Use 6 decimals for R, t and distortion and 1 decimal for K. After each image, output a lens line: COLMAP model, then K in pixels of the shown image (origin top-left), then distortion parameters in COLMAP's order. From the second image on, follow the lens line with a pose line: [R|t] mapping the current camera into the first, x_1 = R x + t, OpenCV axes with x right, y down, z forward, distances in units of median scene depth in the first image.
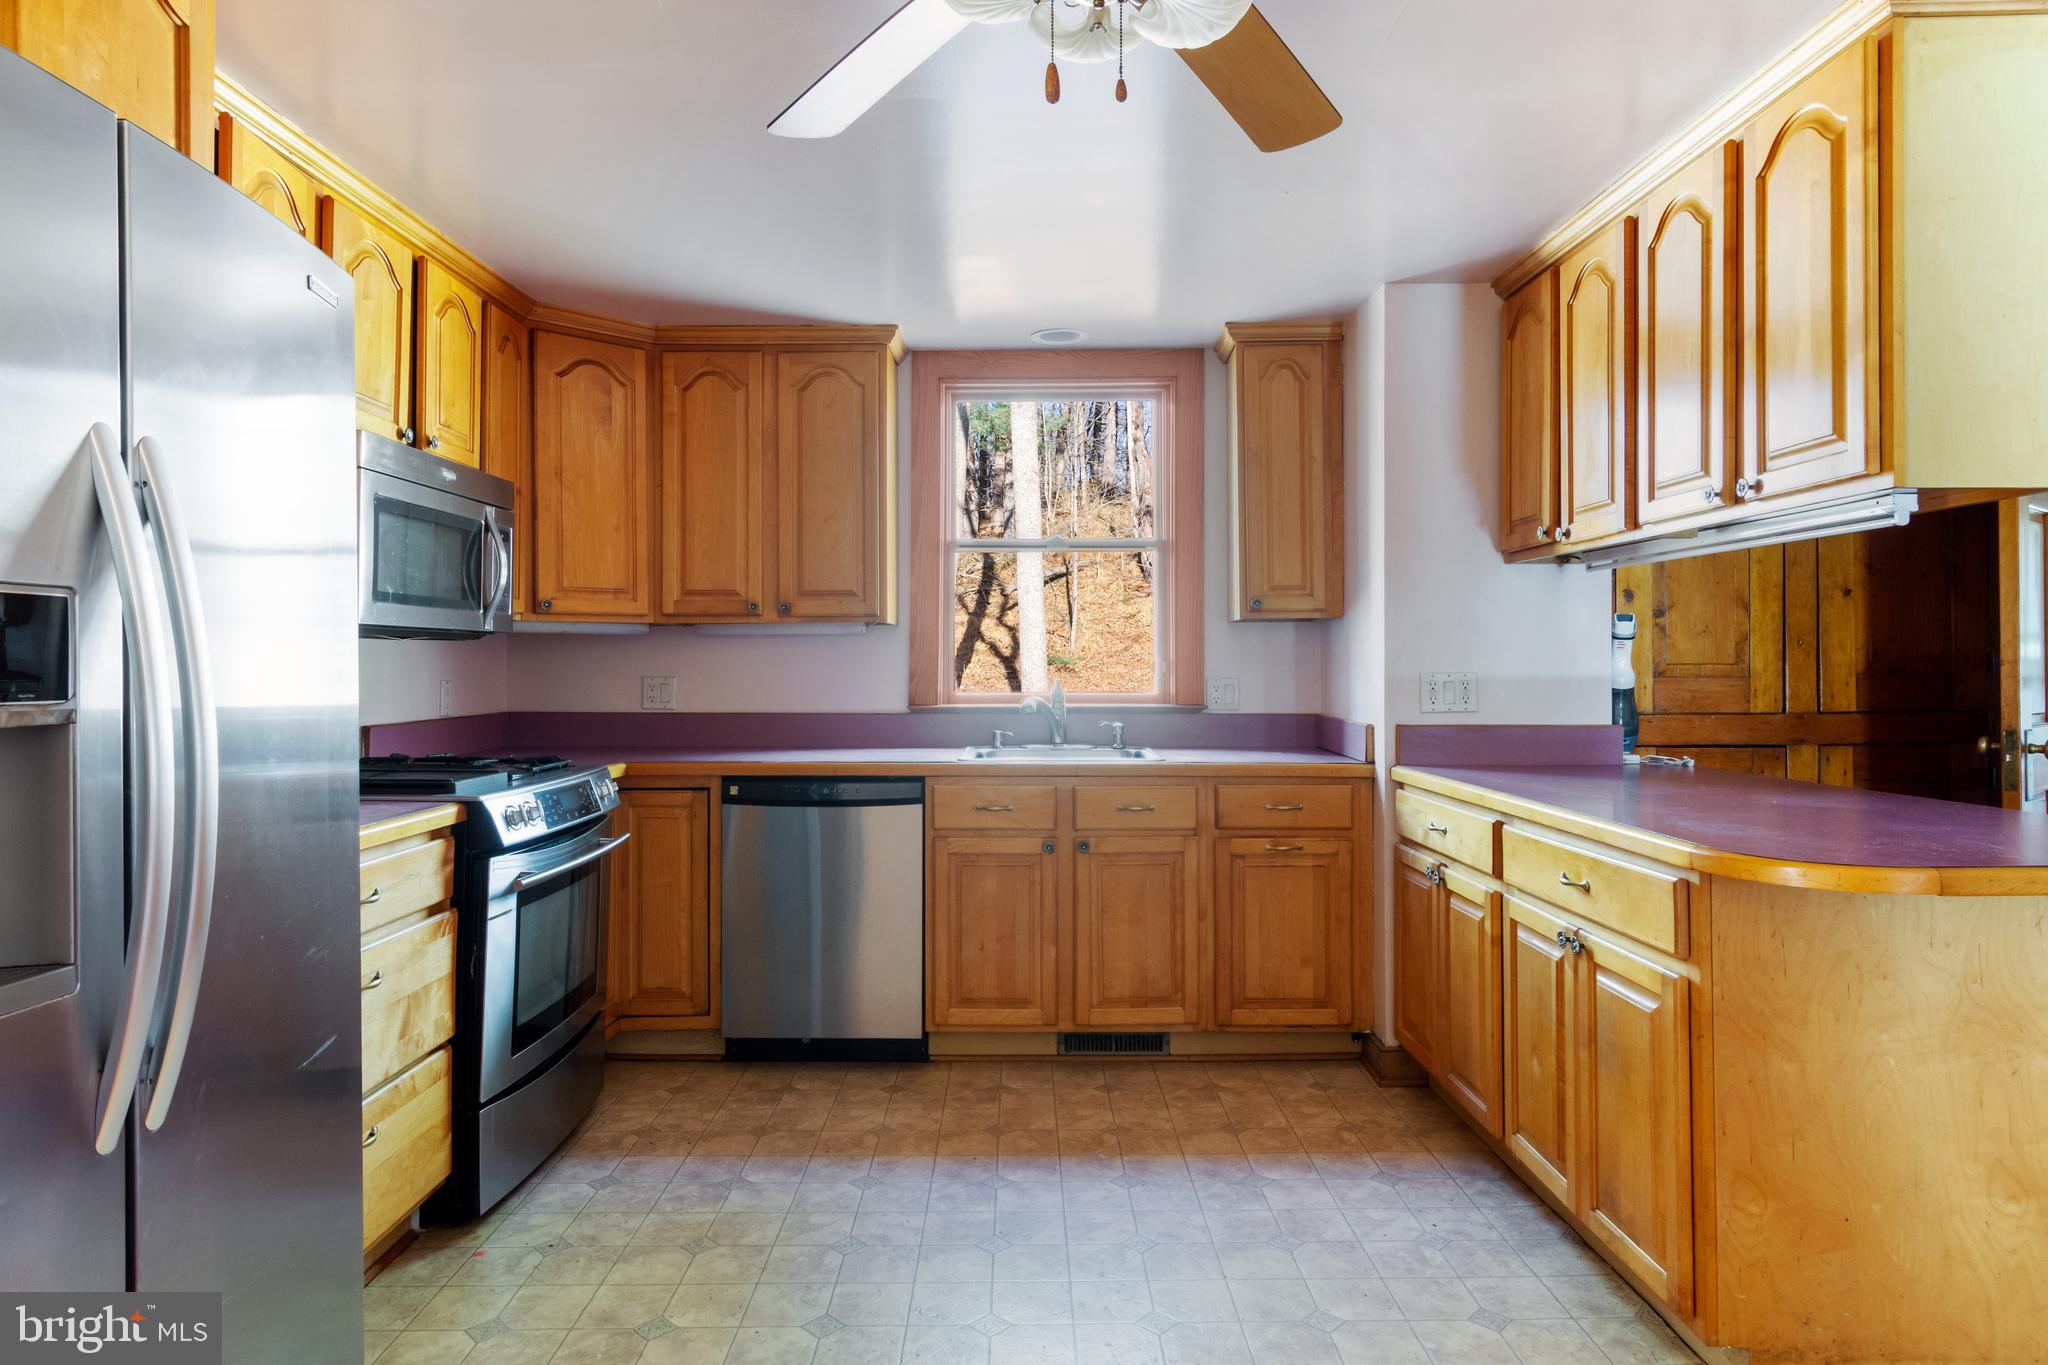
lens RADIAL K [[1208.3, 0, 1022.4], [0, 1208.3, 656.2], [0, 0, 1]] dist [0.009791, -0.001894]
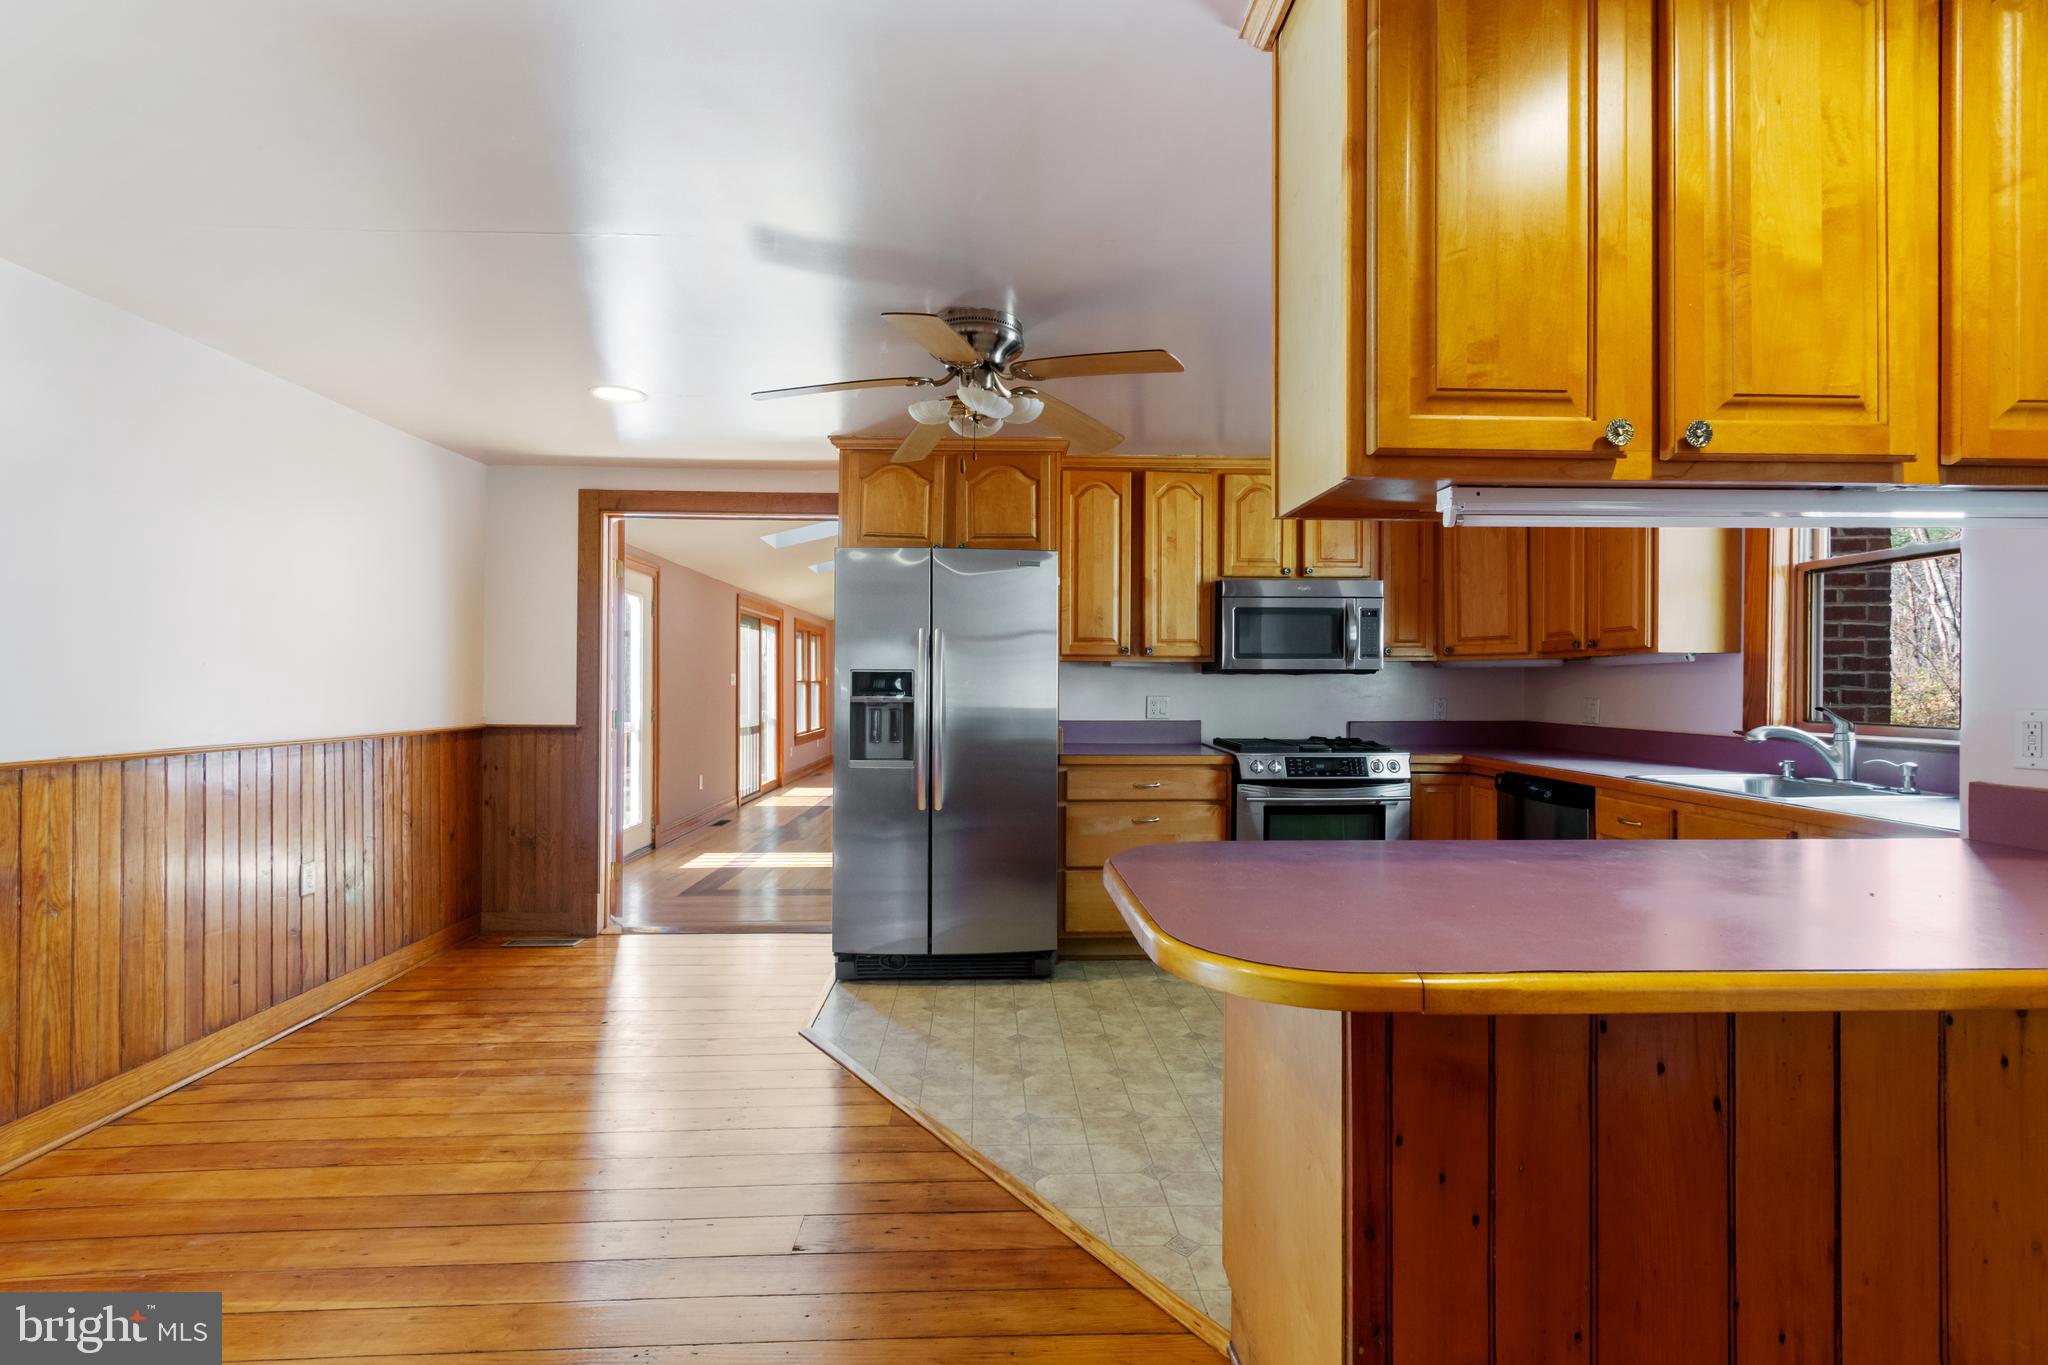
lens RADIAL K [[918.1, 0, 1027.4], [0, 918.1, 685.7], [0, 0, 1]] dist [0.002625, -0.000113]
pose [[0.040894, 0.002030, -0.999161, 0.785100], [0.005083, 0.999985, 0.002239, -0.002337], [0.999151, -0.005170, 0.040883, 0.420293]]
